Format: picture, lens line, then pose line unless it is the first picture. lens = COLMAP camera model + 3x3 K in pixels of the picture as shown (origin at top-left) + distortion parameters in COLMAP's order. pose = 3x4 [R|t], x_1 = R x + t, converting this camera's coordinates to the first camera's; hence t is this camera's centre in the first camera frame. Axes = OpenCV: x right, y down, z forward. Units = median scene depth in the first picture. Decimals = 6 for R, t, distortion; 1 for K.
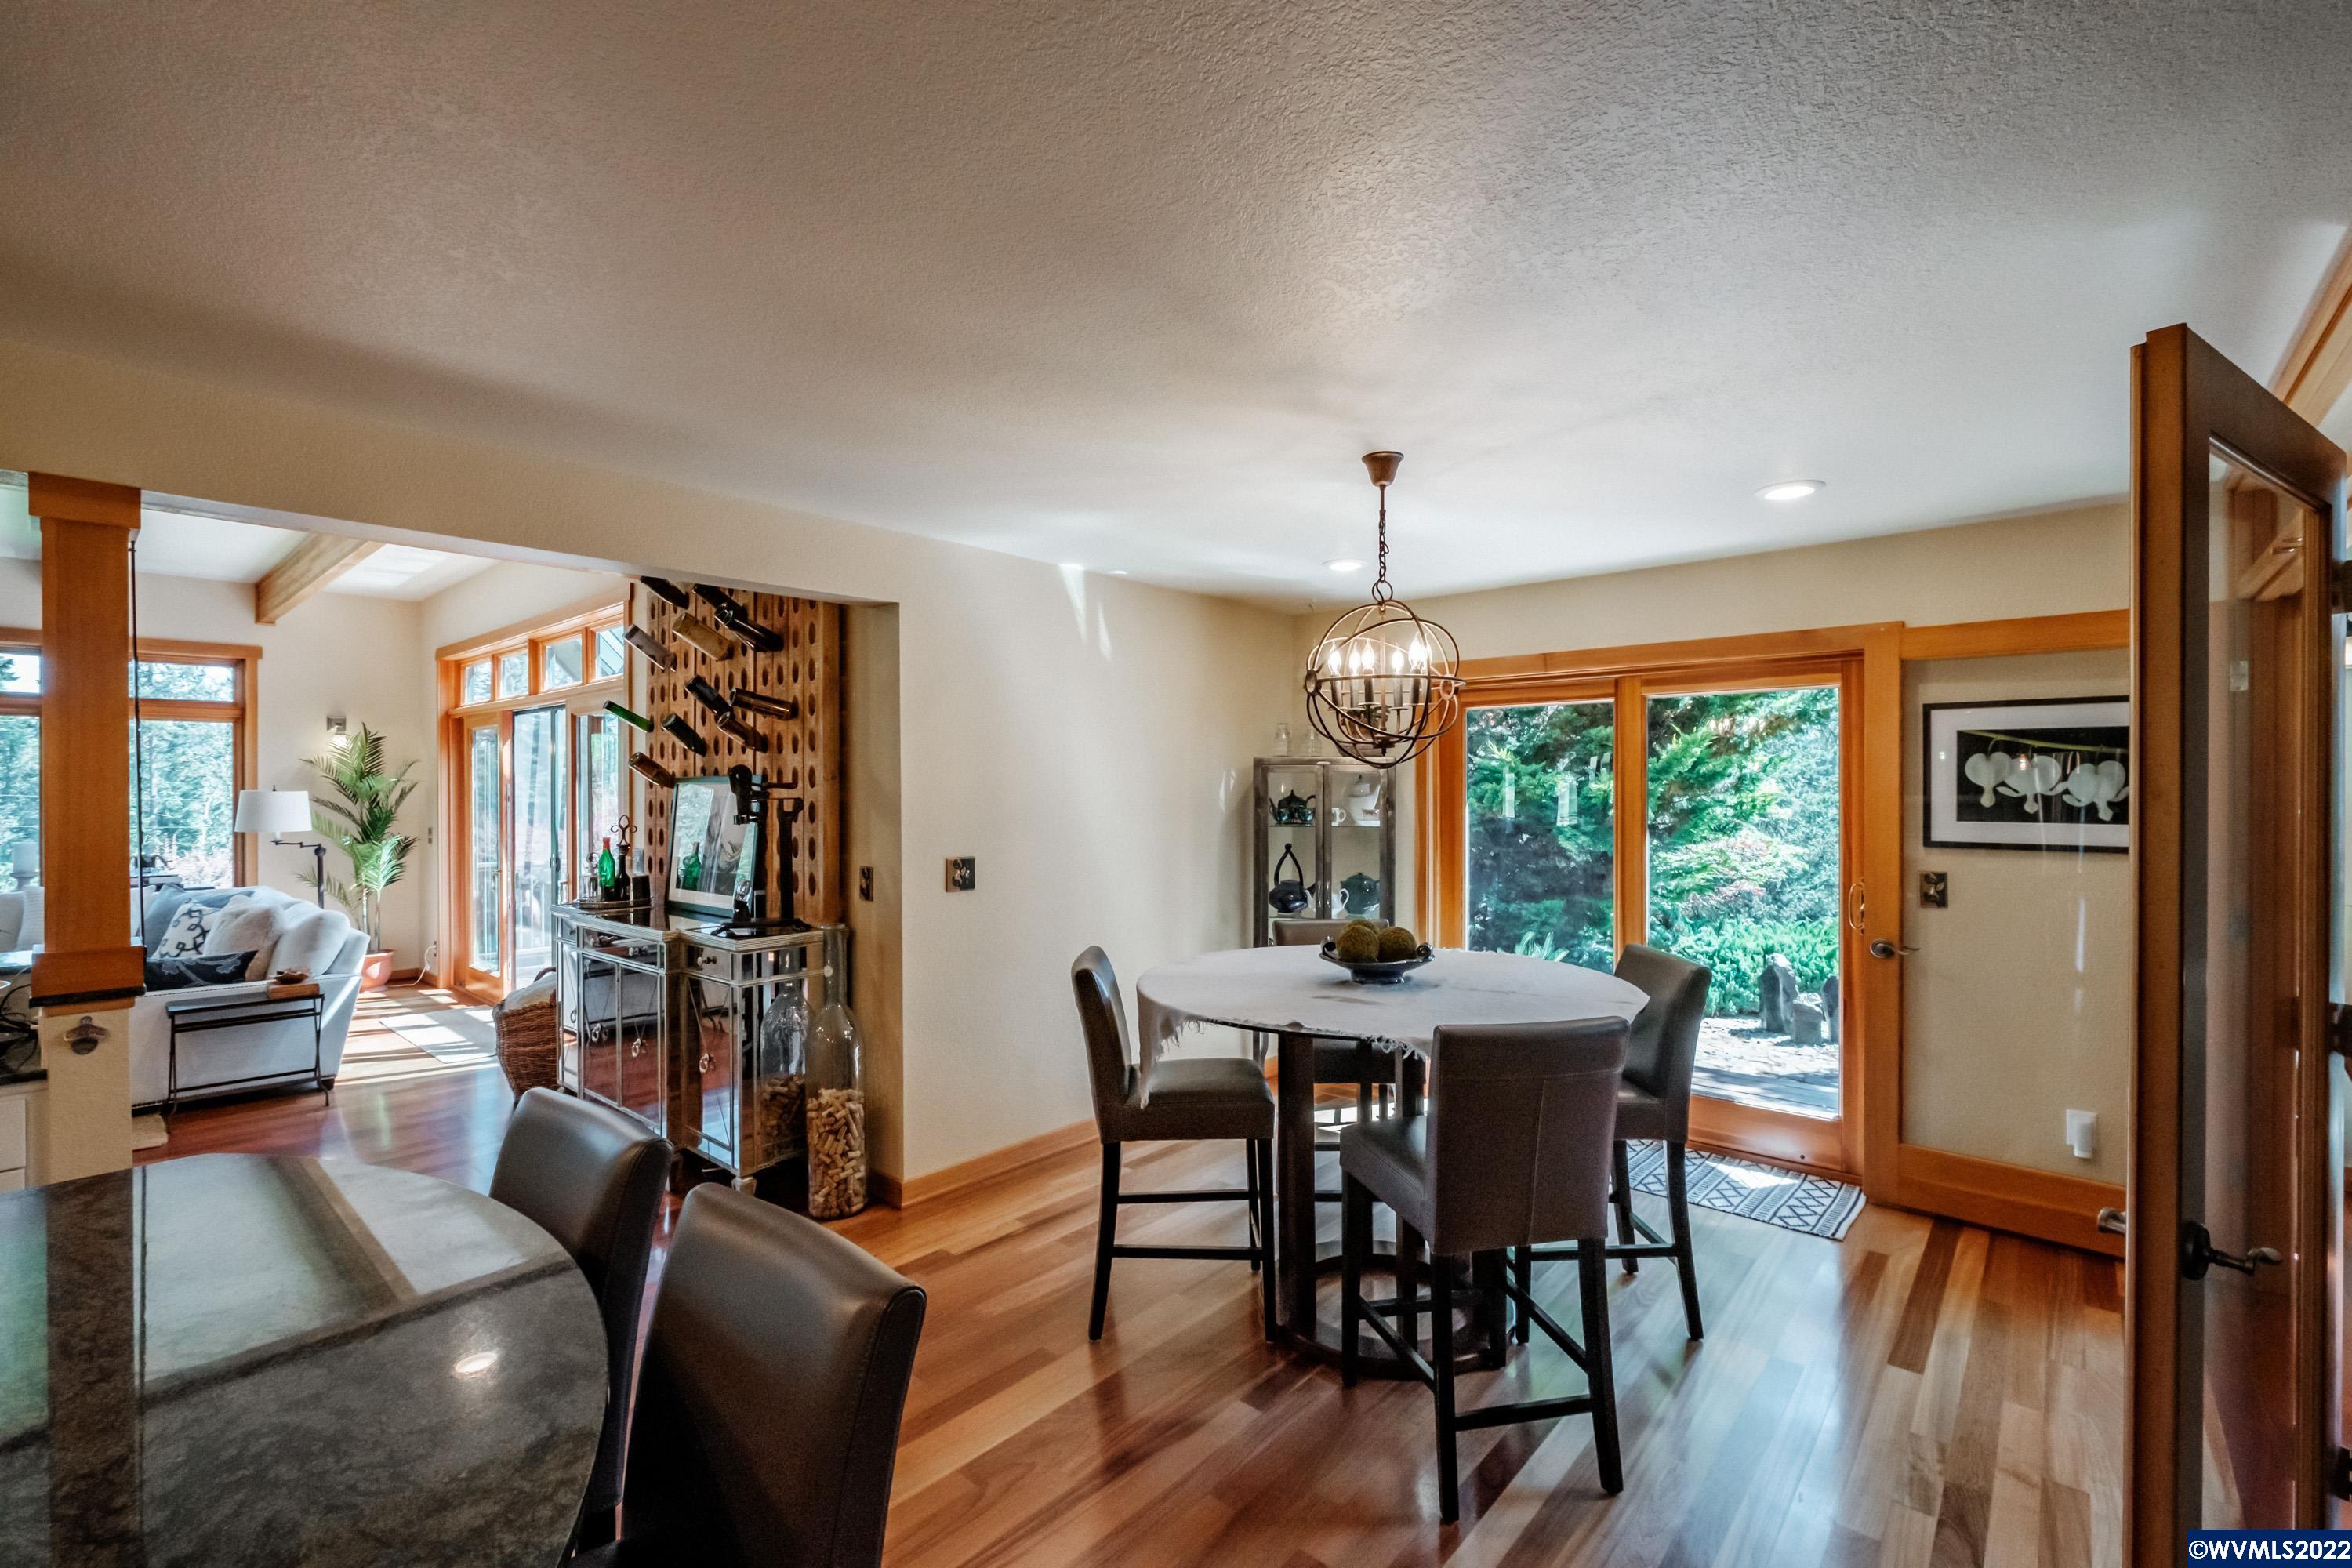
lens RADIAL K [[1009.4, 0, 1165.2], [0, 1009.4, 786.8], [0, 0, 1]] dist [-0.000107, -0.000260]
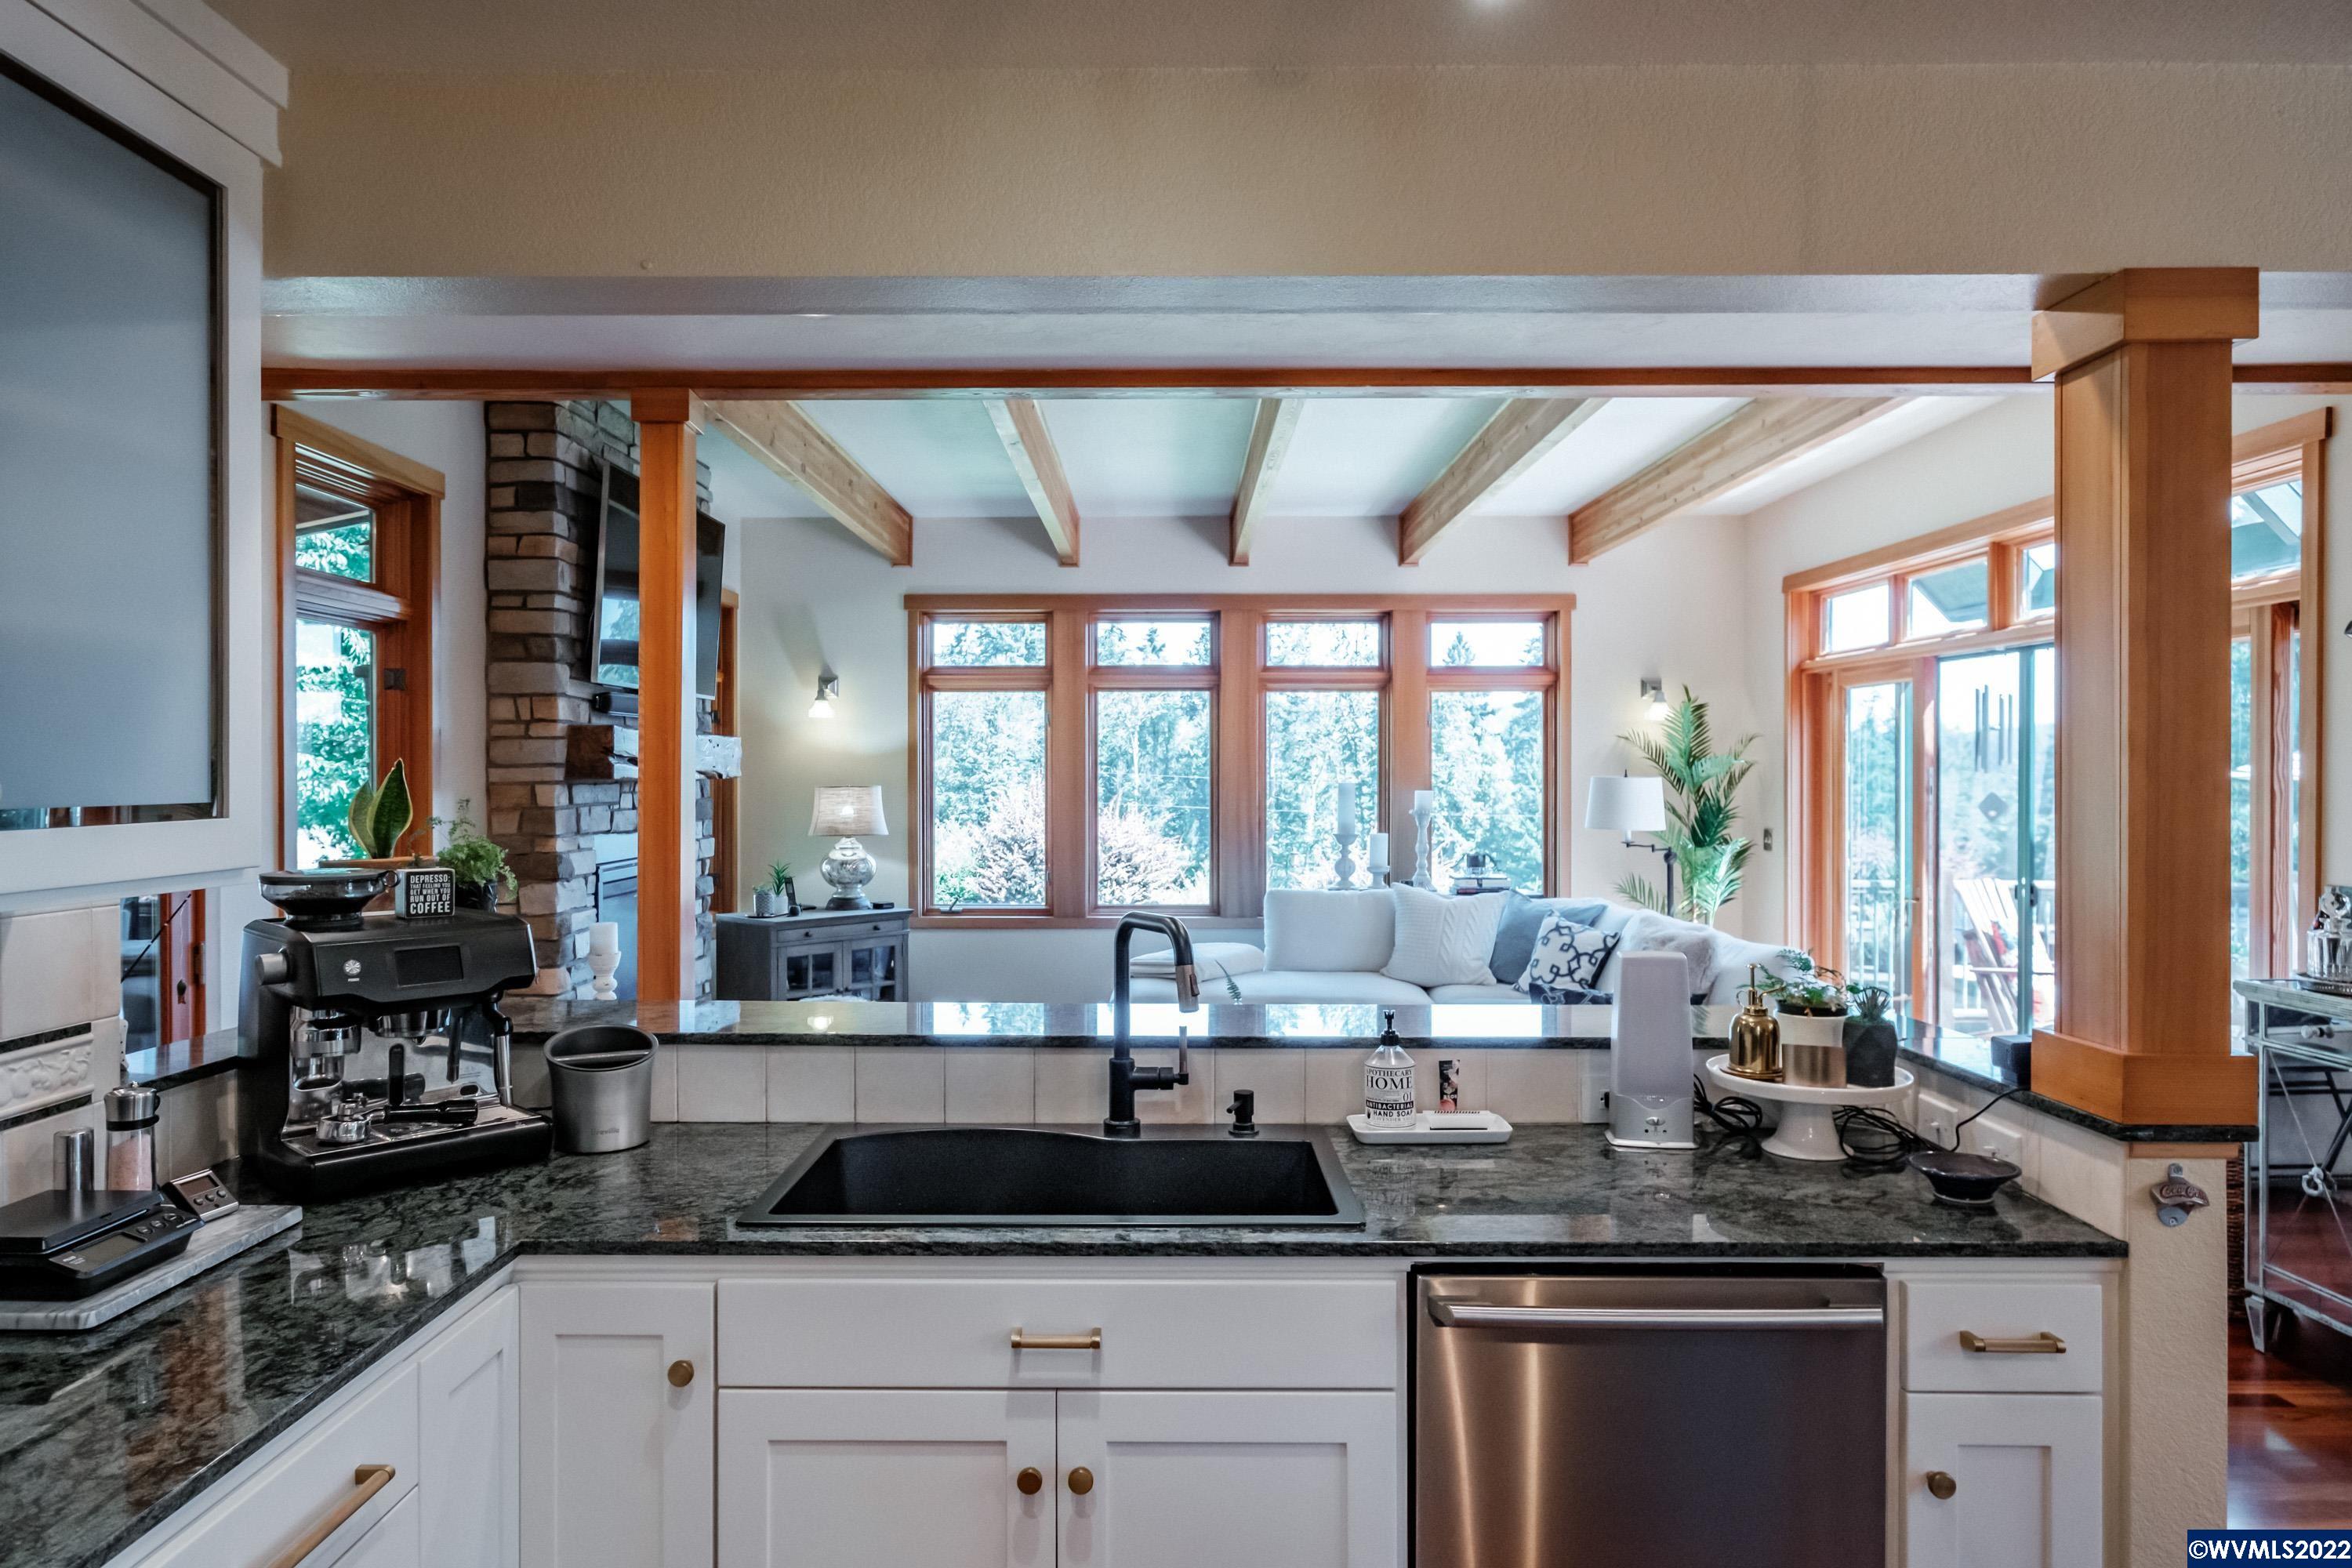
lens RADIAL K [[1475.8, 0, 1171.4], [0, 1475.8, 781.0], [0, 0, 1]] dist [0.001451, 0.000589]
pose [[0.666899, 0.009057, -0.745093, -0.242157], [-0.003033, 0.999951, 0.009440, -0.002238], [0.745142, -0.004035, 0.666893, -0.008563]]
